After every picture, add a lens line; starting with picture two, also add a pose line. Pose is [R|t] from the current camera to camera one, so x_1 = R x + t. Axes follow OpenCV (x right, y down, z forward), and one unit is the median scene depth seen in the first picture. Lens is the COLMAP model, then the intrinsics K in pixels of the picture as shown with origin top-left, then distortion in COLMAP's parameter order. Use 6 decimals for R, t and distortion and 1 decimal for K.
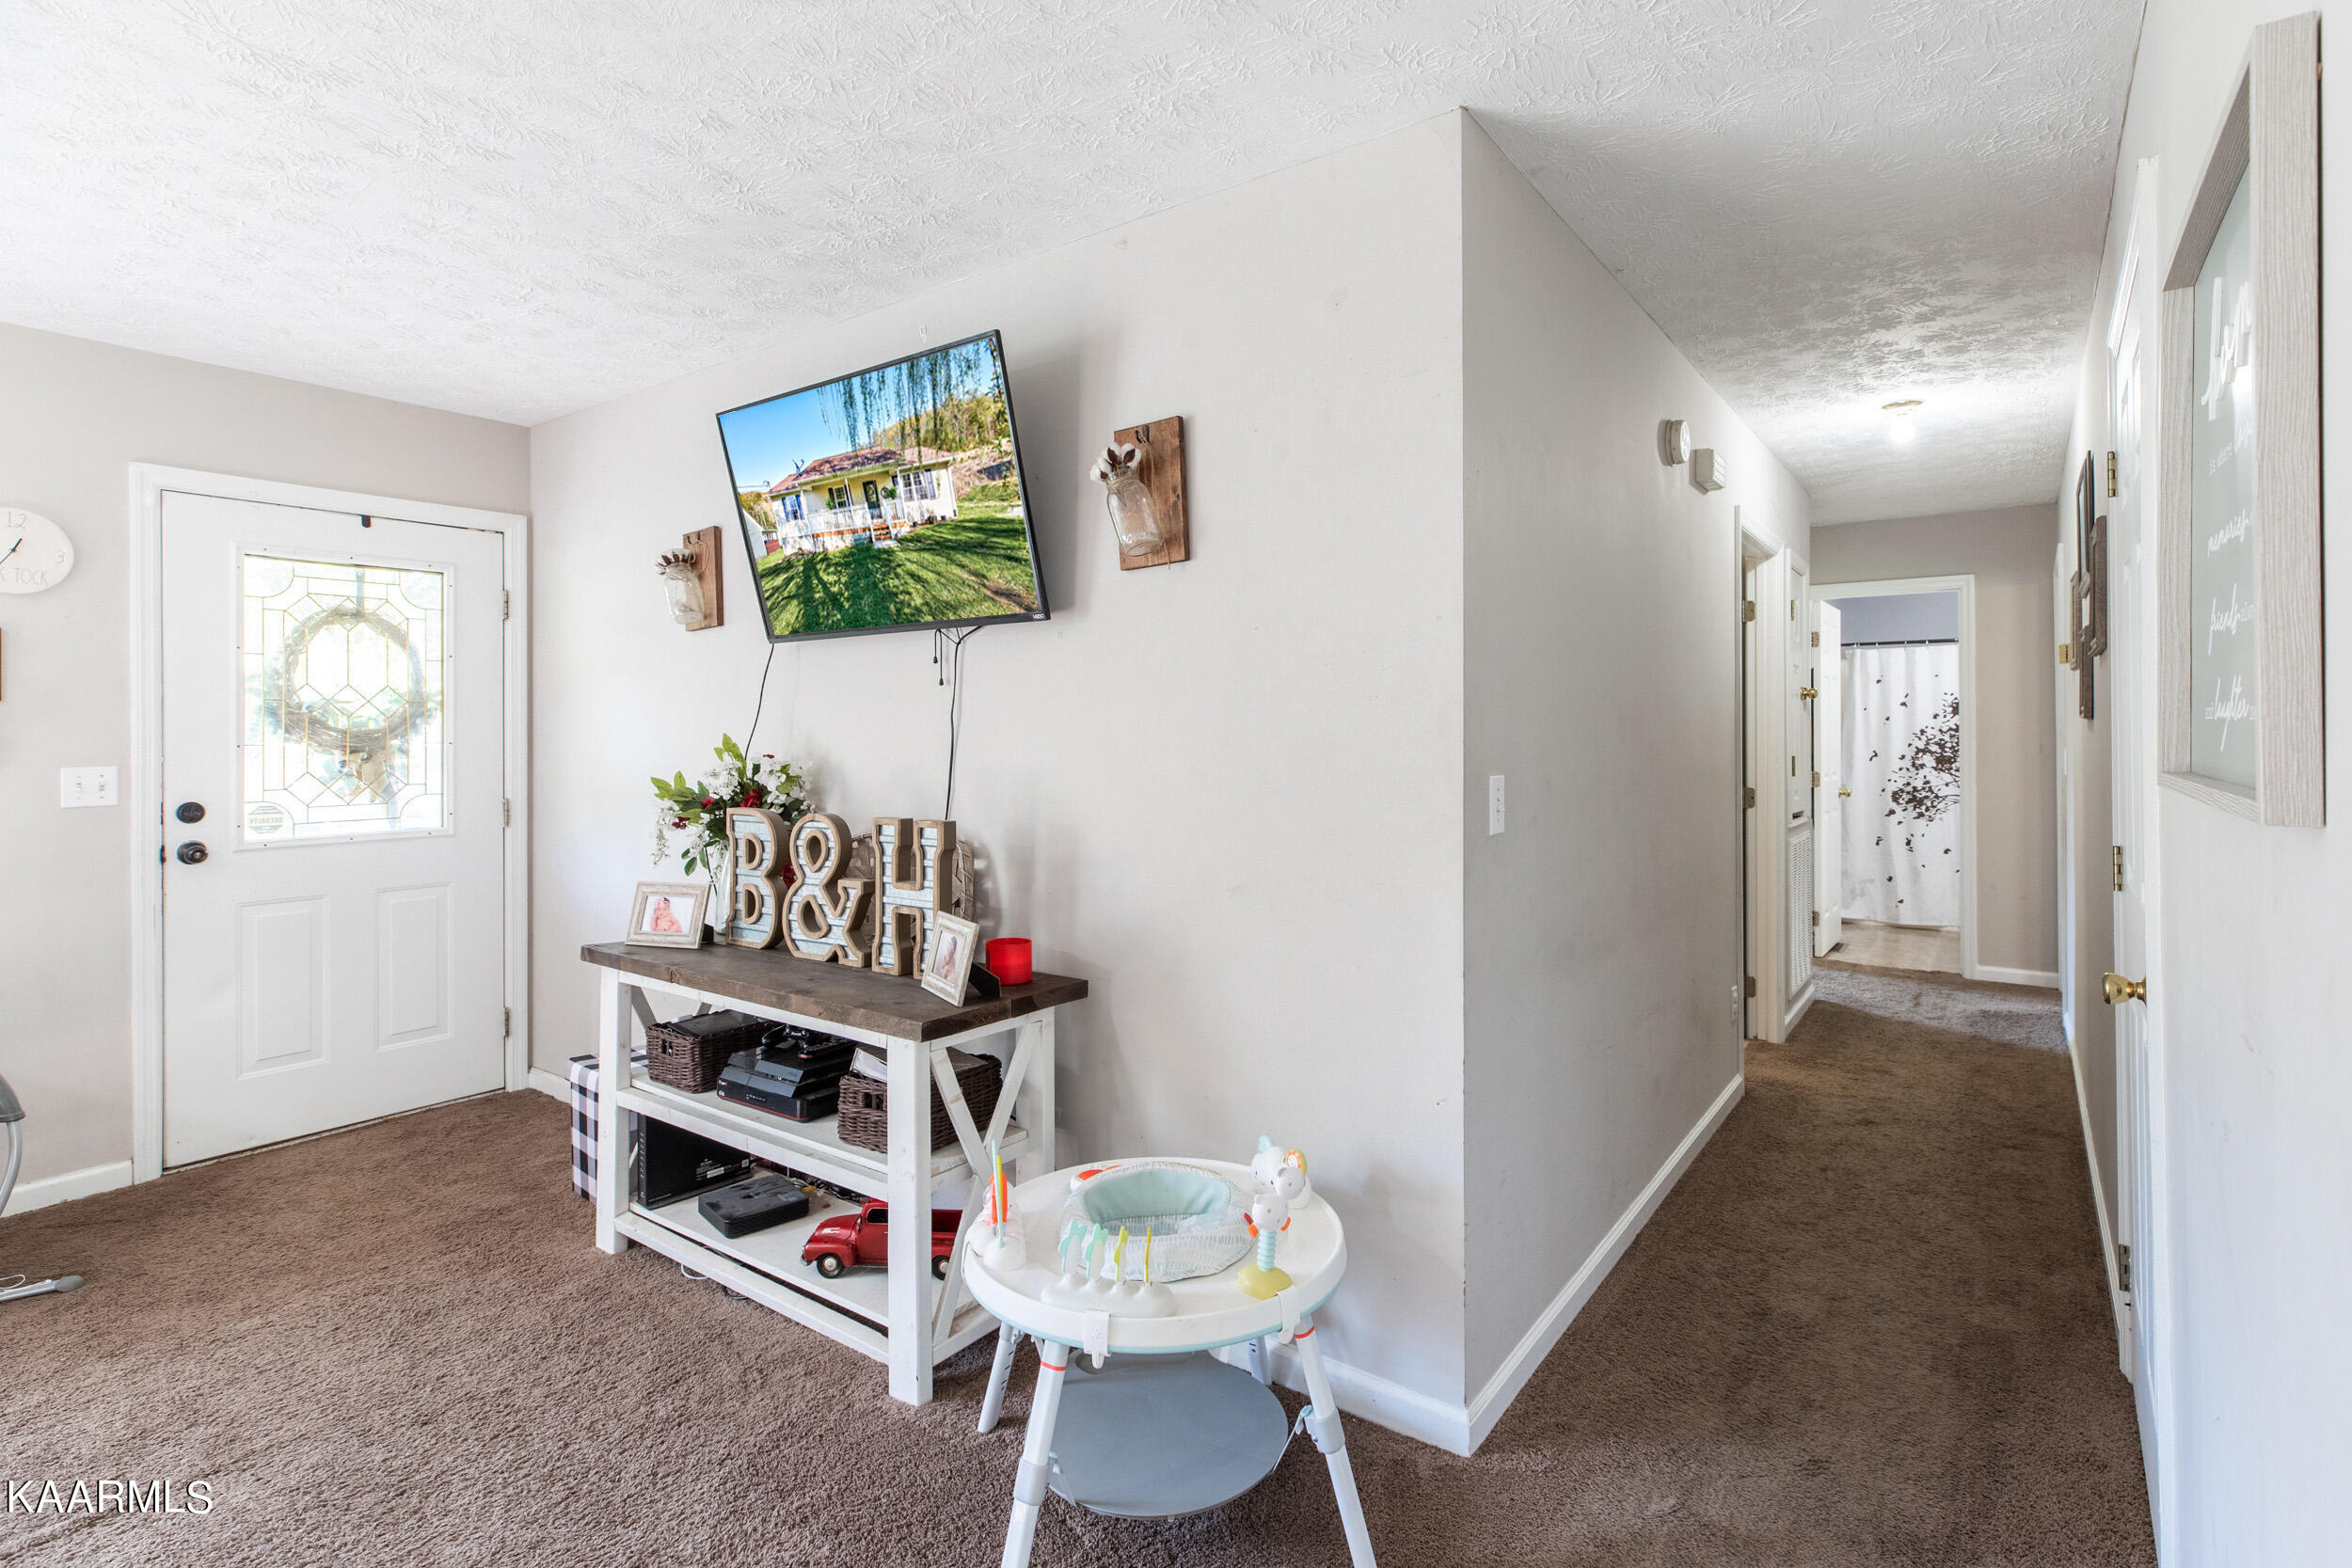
lens RADIAL K [[1121.8, 0, 1201.7], [0, 1121.8, 733.5], [0, 0, 1]] dist [-0.046164, -0.000249]
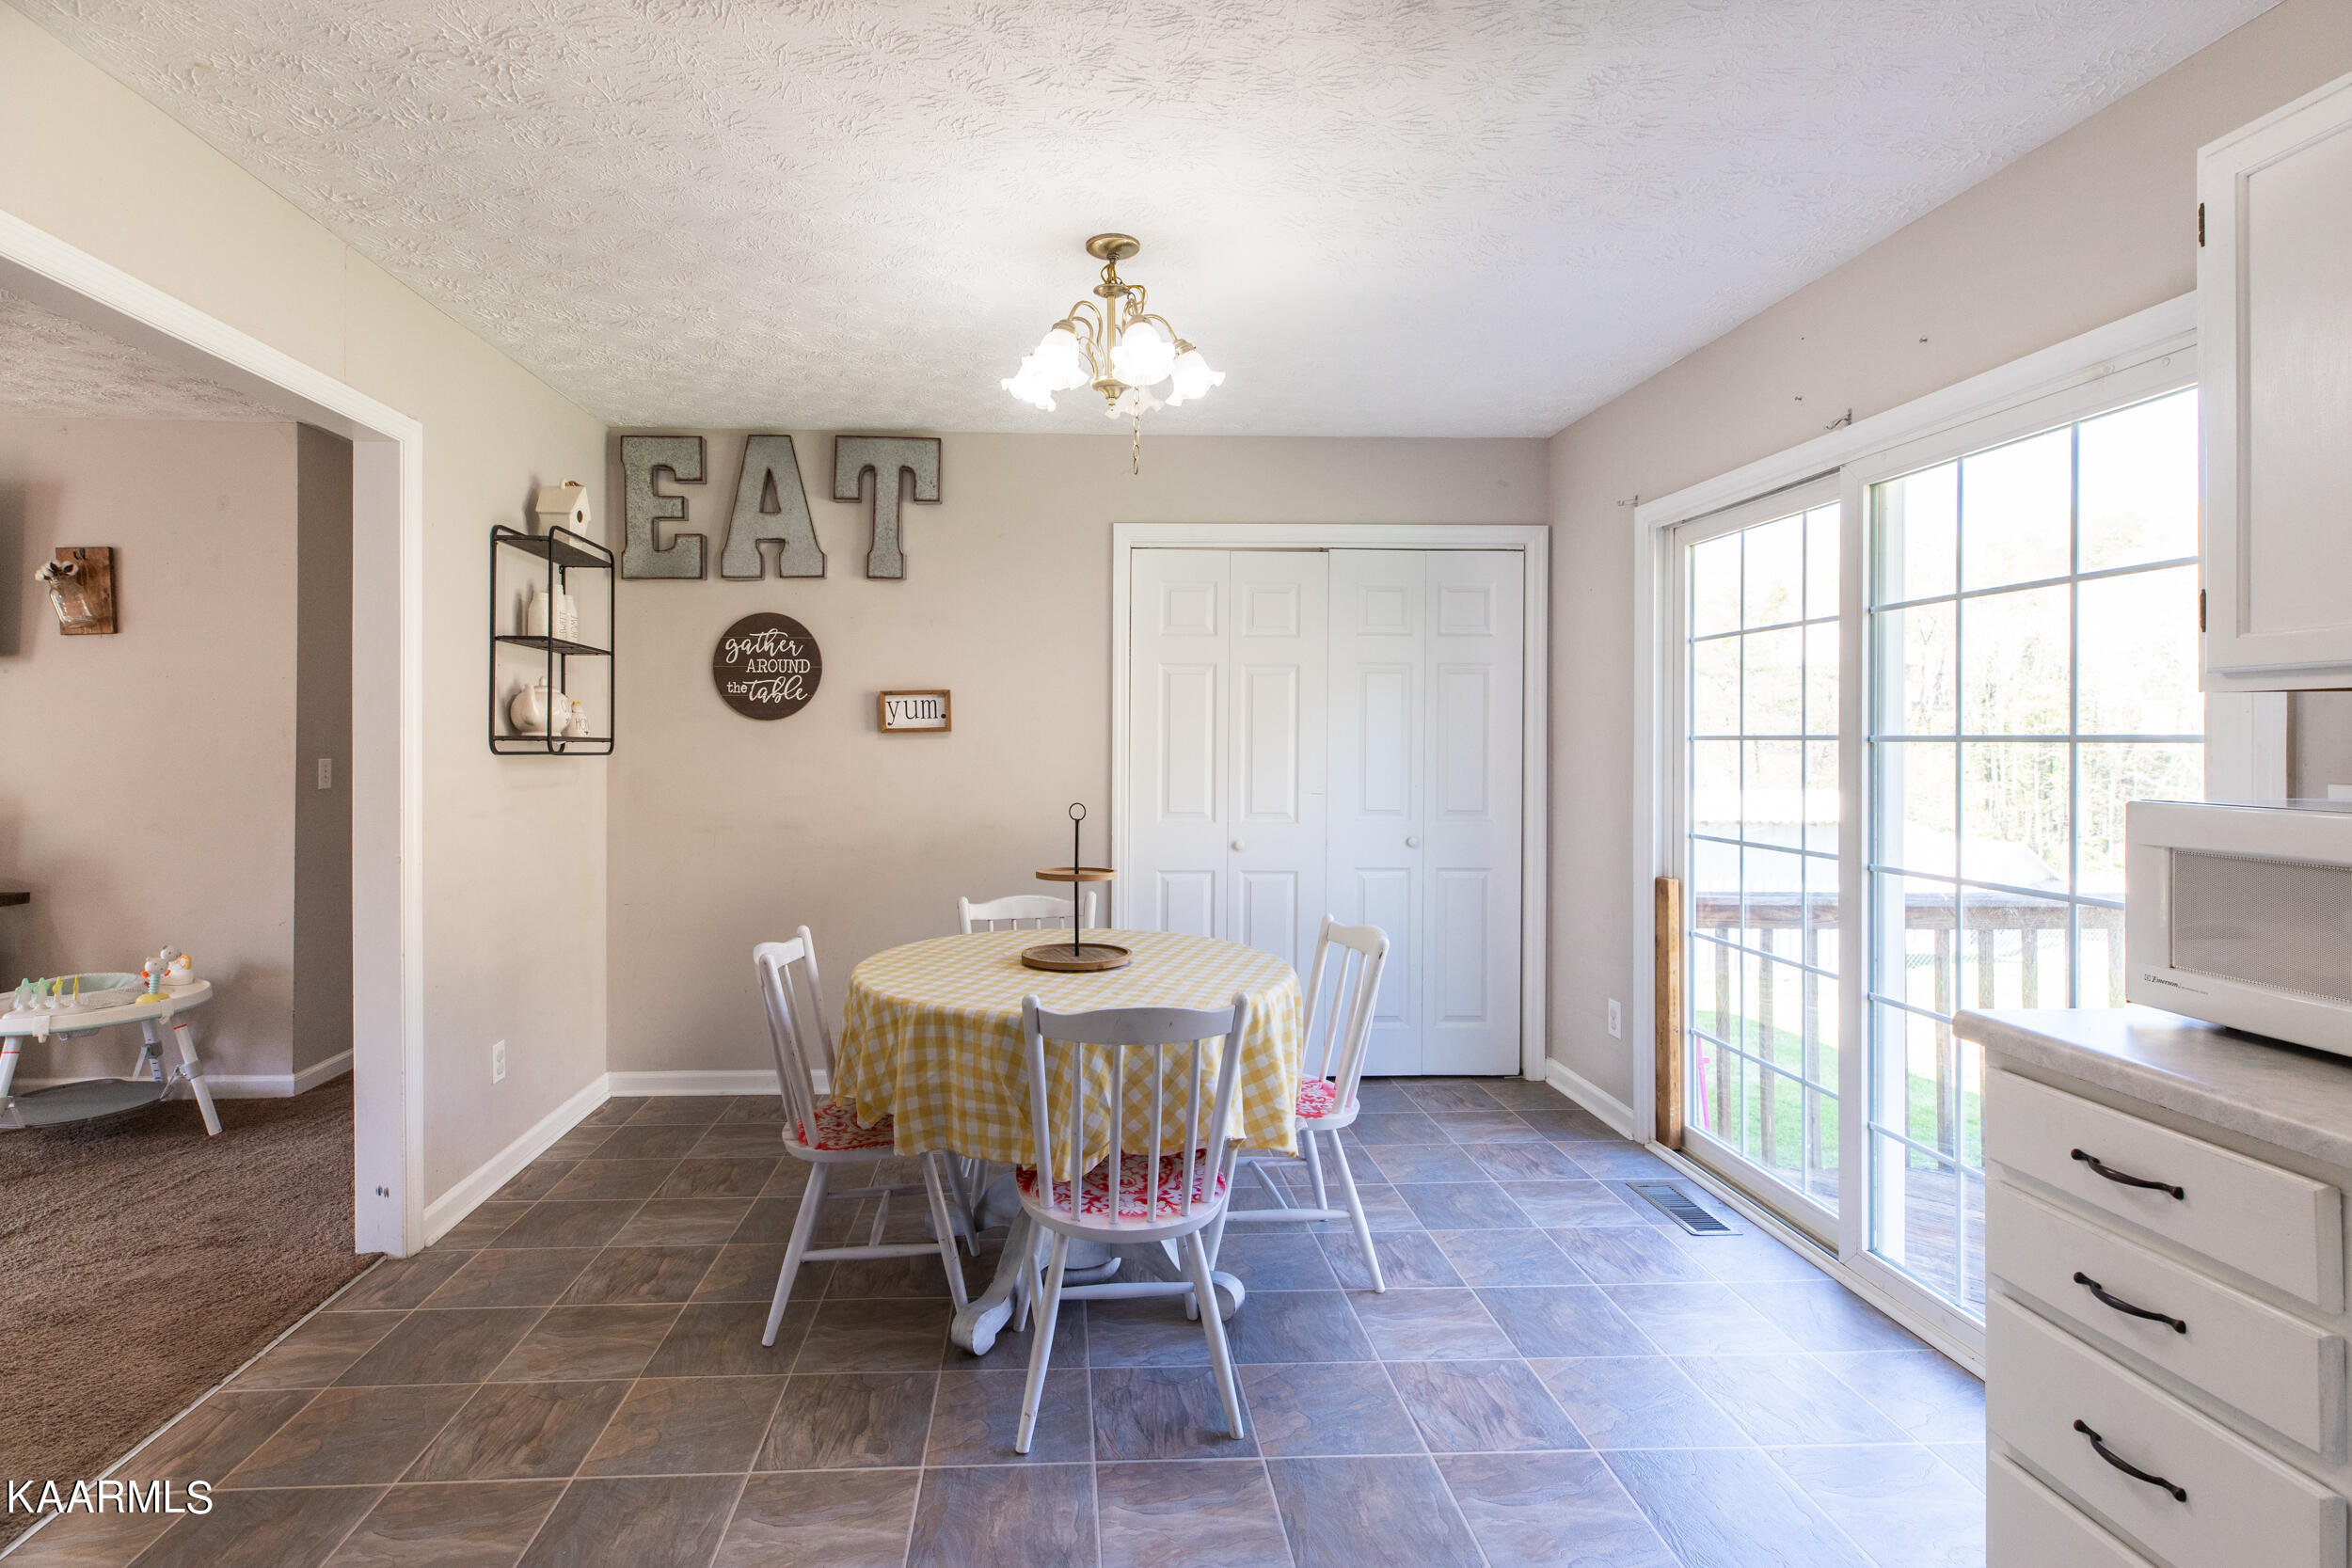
lens RADIAL K [[1117.9, 0, 1105.0], [0, 1117.9, 731.7], [0, 0, 1]] dist [0.007205, 0.001425]
pose [[0.775614, 0.009769, 0.631132, 0.074614], [-0.003854, 0.999935, -0.010742, 0.005460], [-0.631195, 0.005899, 0.775601, -1.248032]]
